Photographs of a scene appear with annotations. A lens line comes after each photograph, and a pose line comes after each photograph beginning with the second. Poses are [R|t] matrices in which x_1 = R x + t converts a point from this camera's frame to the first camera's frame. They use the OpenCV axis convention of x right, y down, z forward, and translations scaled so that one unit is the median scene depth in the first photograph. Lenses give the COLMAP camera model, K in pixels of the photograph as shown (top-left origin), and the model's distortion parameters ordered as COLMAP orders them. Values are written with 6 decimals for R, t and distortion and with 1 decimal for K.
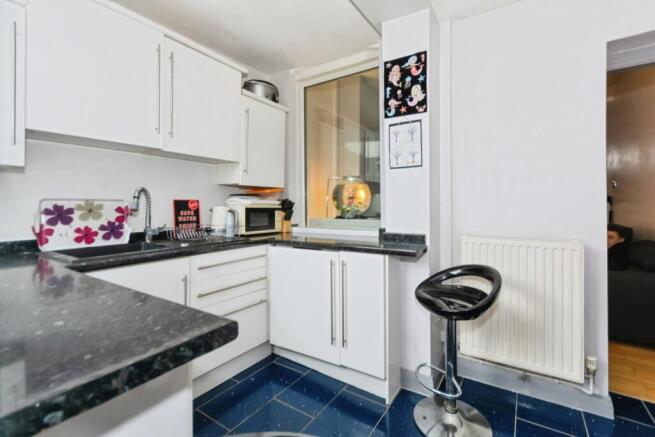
lens RADIAL K [[285.6, 0, 329.5], [0, 285.6, 208.2], [0, 0, 1]] dist [0.002146, 0.000556]
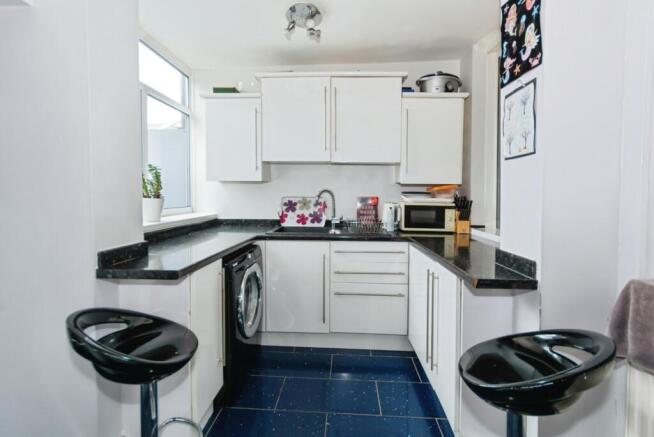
lens RADIAL K [[285.1, 0, 329.0], [0, 285.1, 208.2], [0, 0, 1]] dist [0.002146, 0.000556]
pose [[0.528460, 0.048624, -0.847565, 0.562458], [-0.018222, 0.998778, 0.045938, -0.042035], [0.848763, -0.008832, 0.528700, 0.255689]]
